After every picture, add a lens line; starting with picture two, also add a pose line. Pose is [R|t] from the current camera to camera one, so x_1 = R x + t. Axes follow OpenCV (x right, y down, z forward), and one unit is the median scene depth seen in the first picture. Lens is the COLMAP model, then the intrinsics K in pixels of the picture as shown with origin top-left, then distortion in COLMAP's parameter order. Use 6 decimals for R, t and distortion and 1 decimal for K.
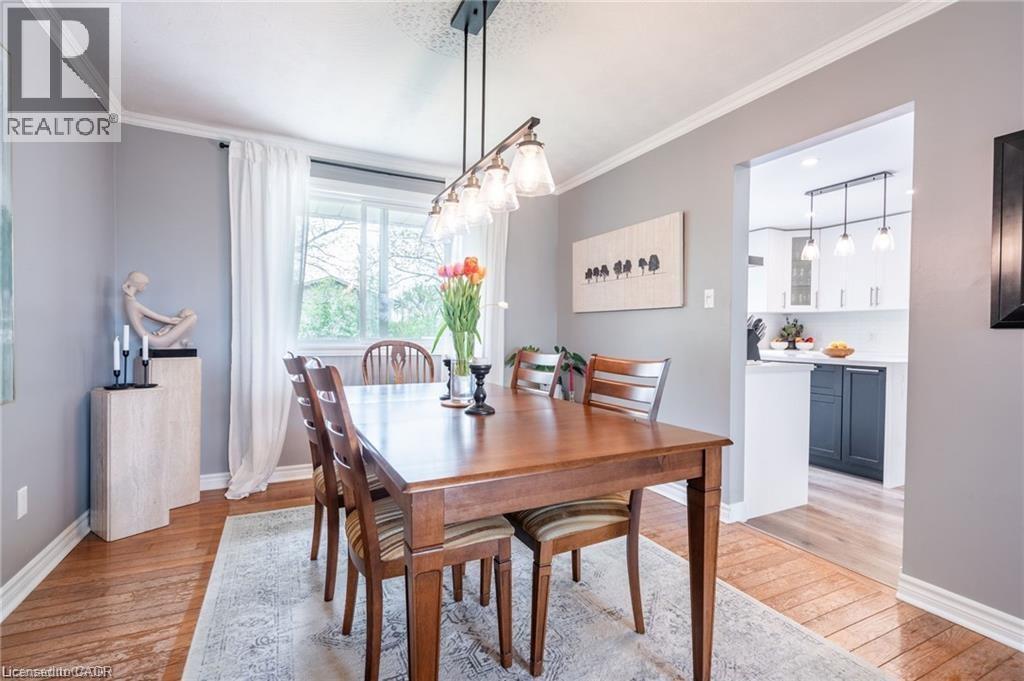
lens RADIAL K [[466.8, 0, 511.5], [0, 466.8, 337.9], [0, 0, 1]] dist [-0.001563, 0.000602]
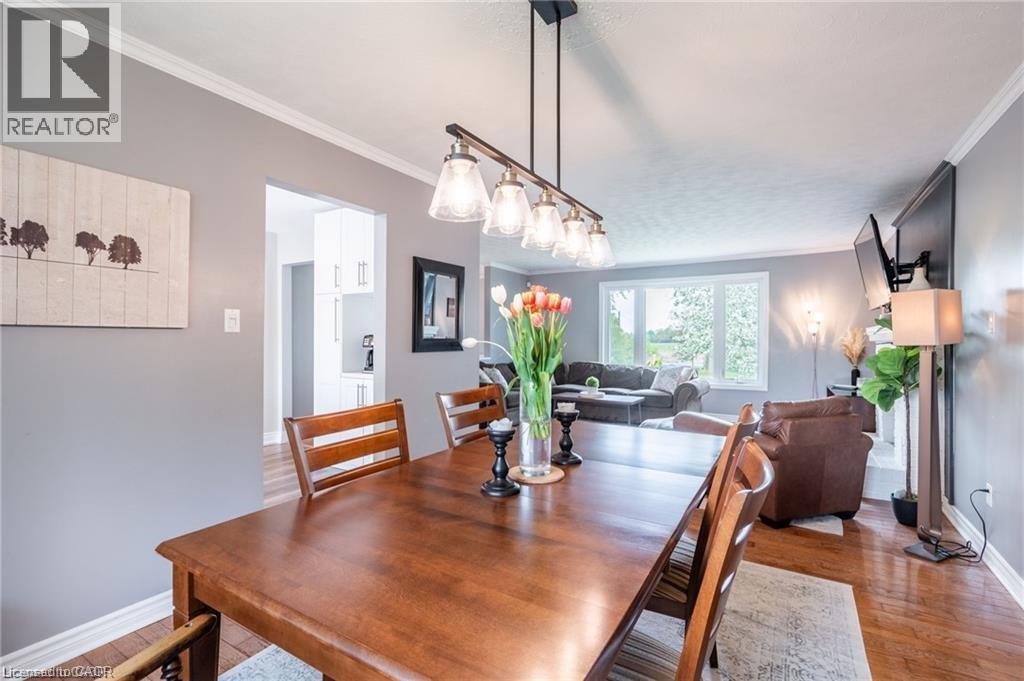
lens RADIAL K [[466.8, 0, 511.5], [0, 466.8, 337.9], [0, 0, 1]] dist [-0.001563, 0.000602]
pose [[-0.538686, -0.019016, 0.842292, -0.534379], [-0.004447, 0.999796, 0.019728, -0.075057], [-0.842495, 0.006881, -0.538661, 1.065567]]
